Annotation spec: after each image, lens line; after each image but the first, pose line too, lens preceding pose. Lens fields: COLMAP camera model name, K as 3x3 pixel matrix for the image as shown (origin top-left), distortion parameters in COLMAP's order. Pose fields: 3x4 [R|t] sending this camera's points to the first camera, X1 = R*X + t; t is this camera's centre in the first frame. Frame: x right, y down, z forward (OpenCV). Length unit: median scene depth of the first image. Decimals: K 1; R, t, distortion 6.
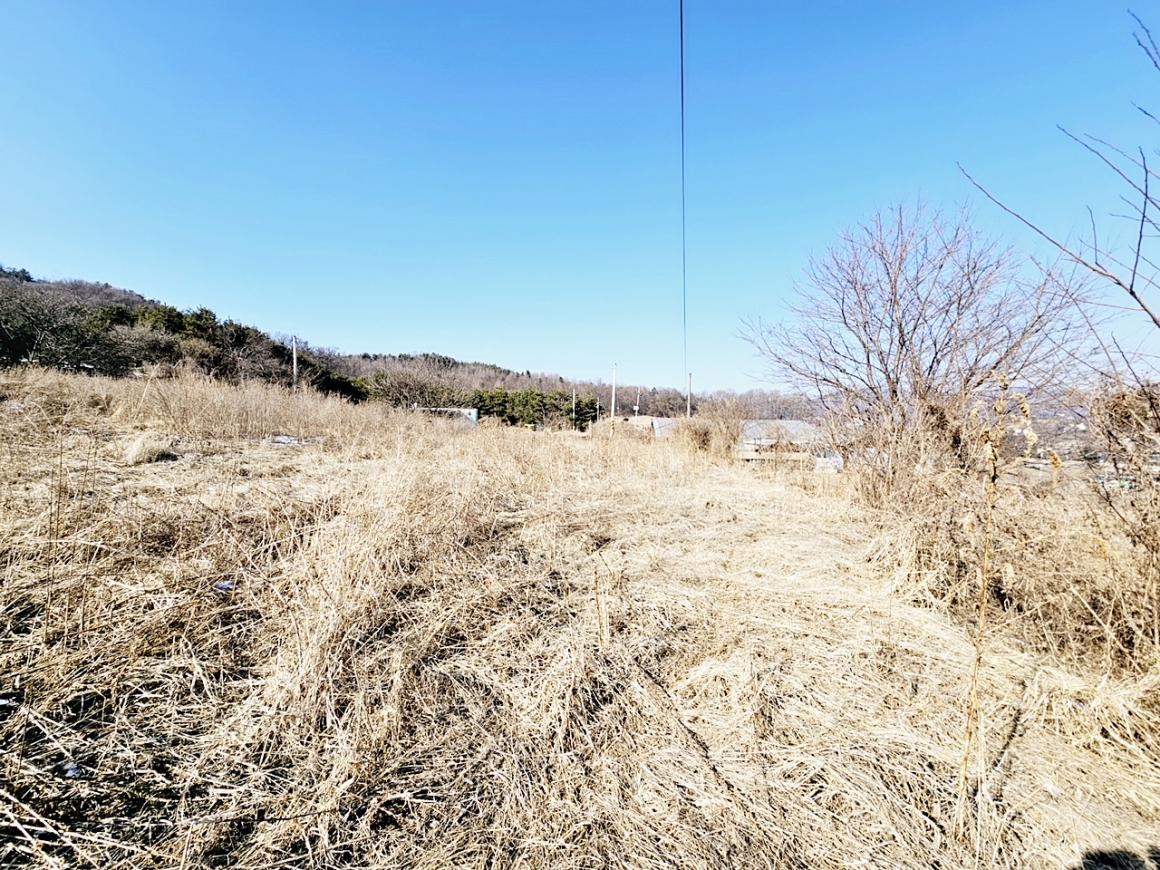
lens RADIAL K [[472.5, 0, 580.0], [0, 472.5, 435.0], [0, 0, 1]] dist [-0.003355, 0.001777]
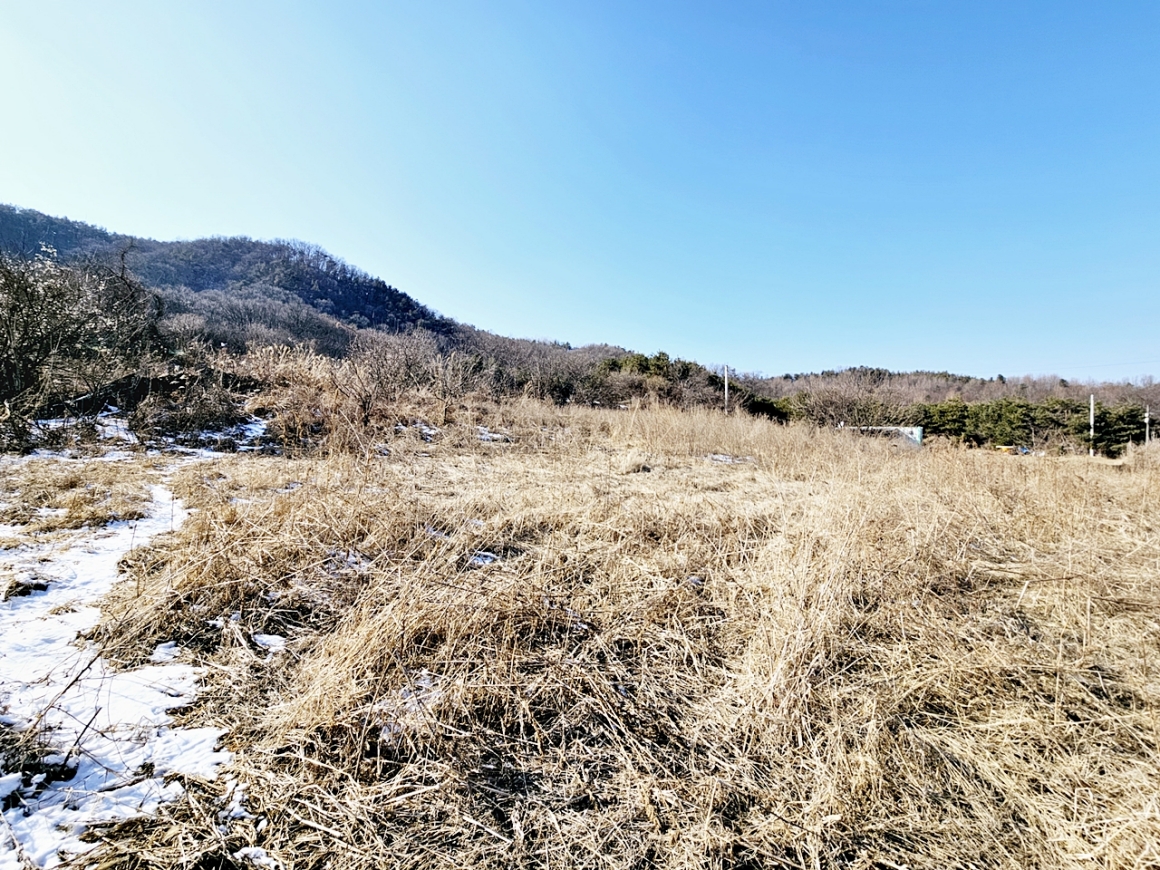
lens RADIAL K [[472.5, 0, 580.0], [0, 472.5, 435.0], [0, 0, 1]] dist [-0.003355, 0.001777]
pose [[0.669308, -0.006227, -0.742959, -0.056563], [-0.024976, 0.999211, -0.030874, -0.007246], [0.742565, 0.039220, 0.668625, -0.041185]]
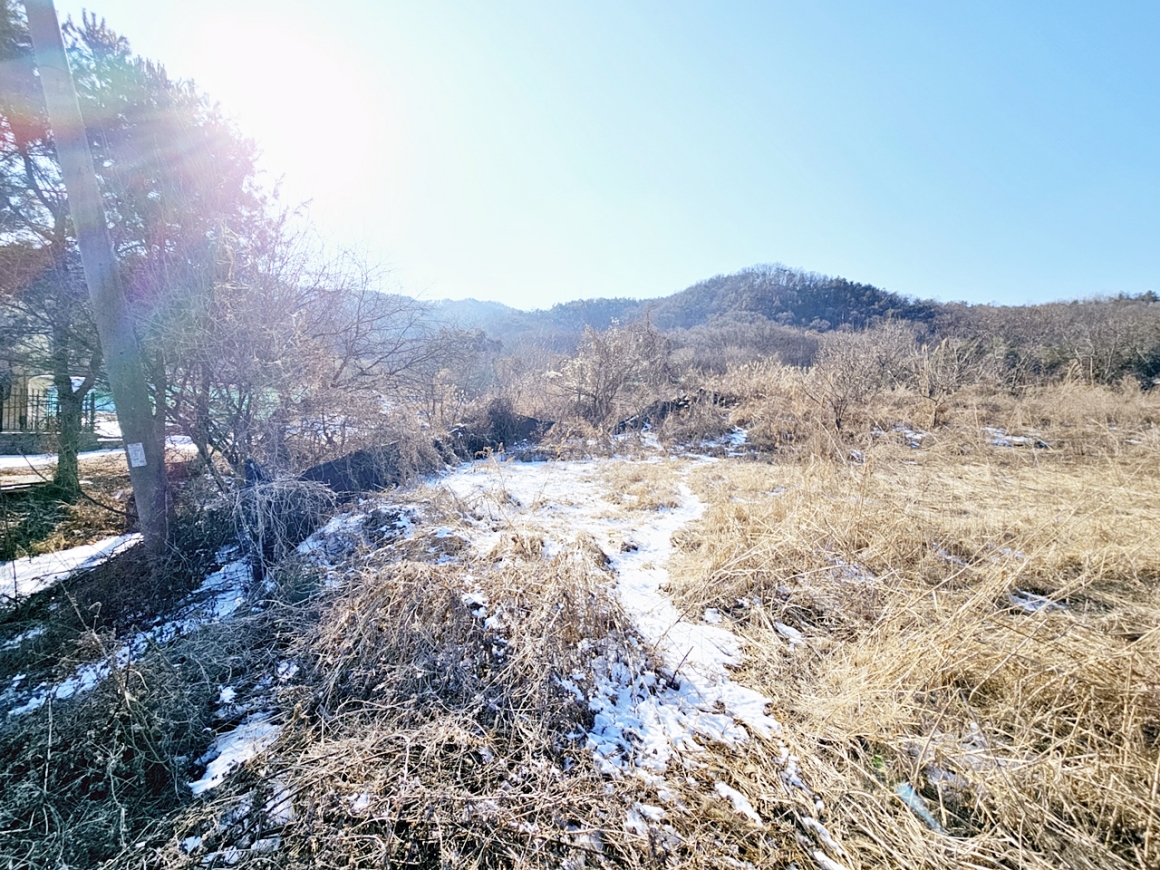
lens RADIAL K [[472.5, 0, 580.0], [0, 472.5, 435.0], [0, 0, 1]] dist [-0.003355, 0.001777]
pose [[-0.177602, -0.024741, -0.983791, -0.065408], [-0.022883, 0.999517, -0.021005, -0.007342], [0.983836, 0.018782, -0.178082, -0.123766]]
